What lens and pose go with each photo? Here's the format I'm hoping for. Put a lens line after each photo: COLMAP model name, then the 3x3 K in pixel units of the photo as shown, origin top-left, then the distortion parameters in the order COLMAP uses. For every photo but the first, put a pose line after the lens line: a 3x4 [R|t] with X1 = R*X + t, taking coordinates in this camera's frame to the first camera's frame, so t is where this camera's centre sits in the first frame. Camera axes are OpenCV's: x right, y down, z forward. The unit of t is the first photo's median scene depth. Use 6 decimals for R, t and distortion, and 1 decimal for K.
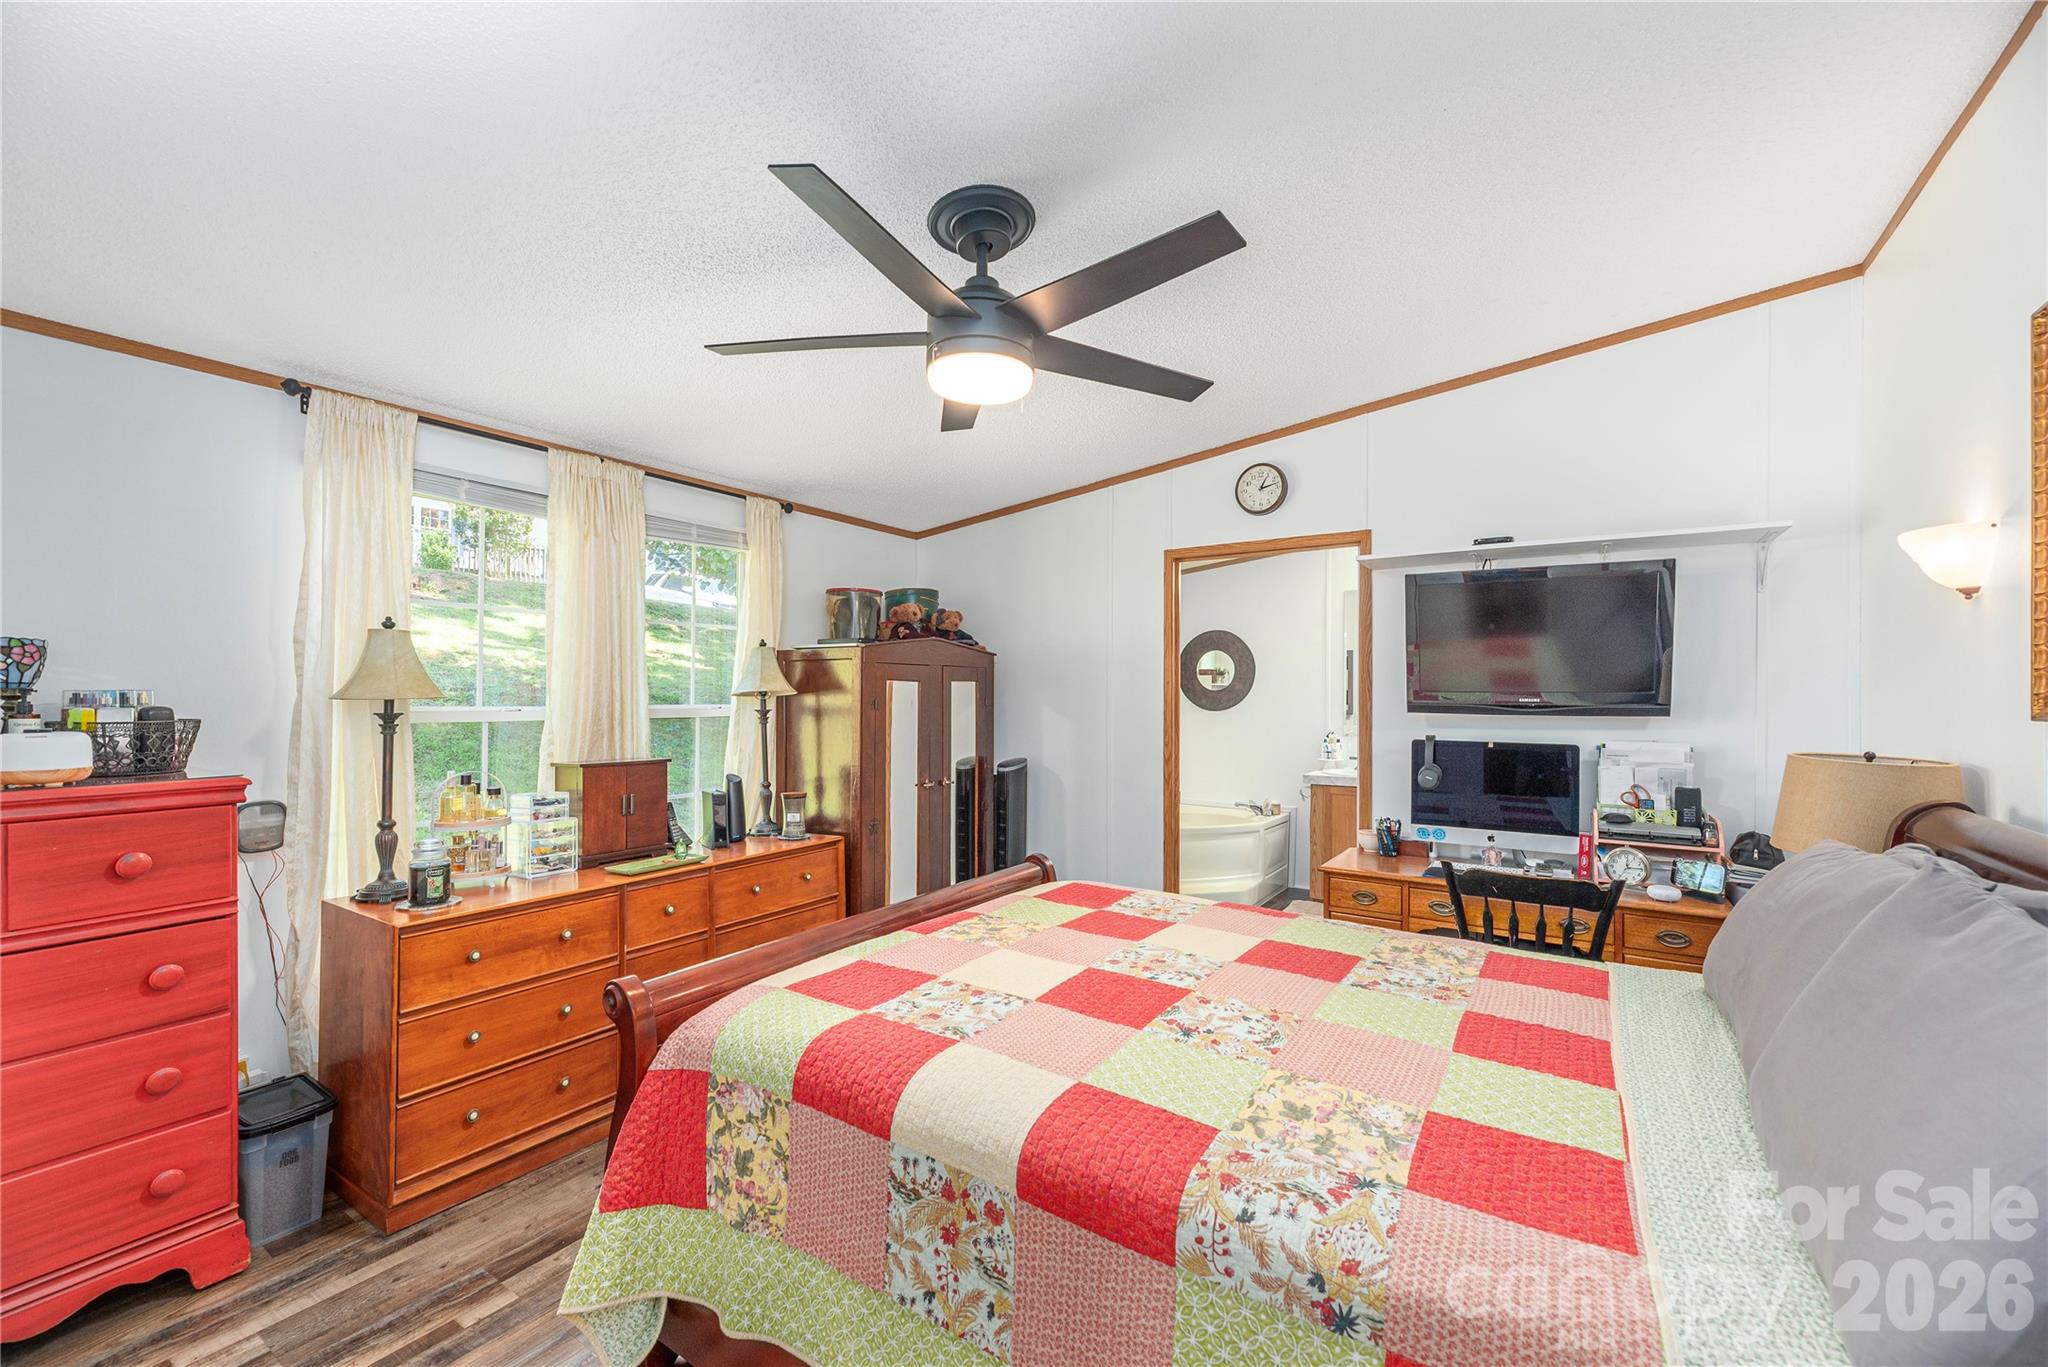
lens RADIAL K [[835.0, 0, 1025.0], [0, 835.0, 690.5], [0, 0, 1]] dist [-0.000799, -0.001409]
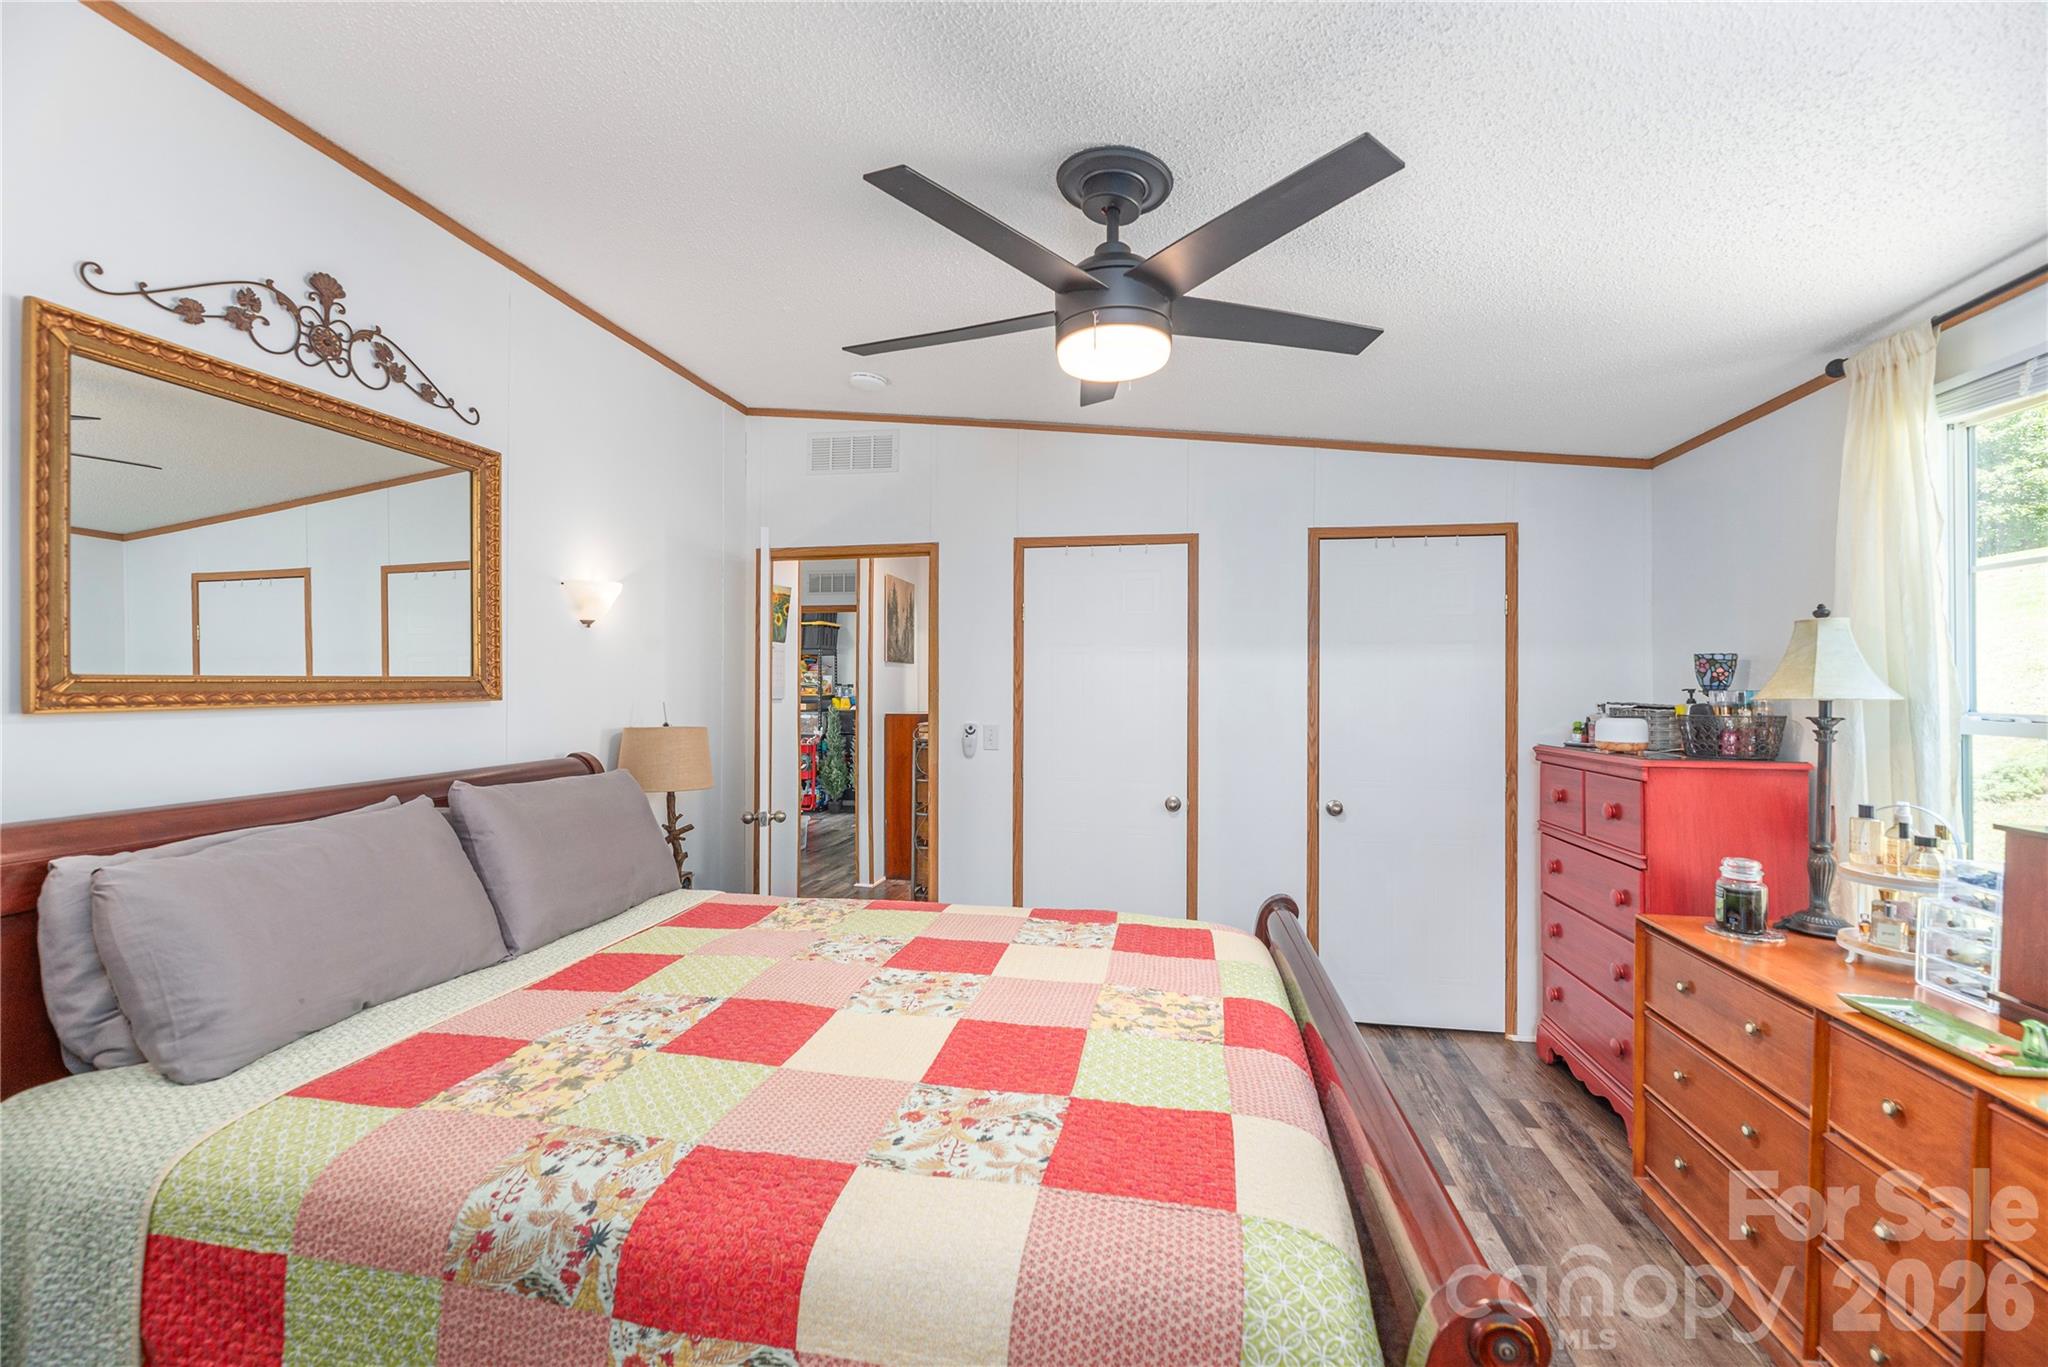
lens RADIAL K [[835.0, 0, 1013.1], [0, 835.0, 686.5], [0, 0, 1]] dist [-0.000799, -0.001409]
pose [[-0.925558, -0.005139, -0.378571, 0.391346], [-0.002691, 0.999972, -0.006995, 0.005918], [0.378597, -0.005456, -0.925546, 1.781386]]
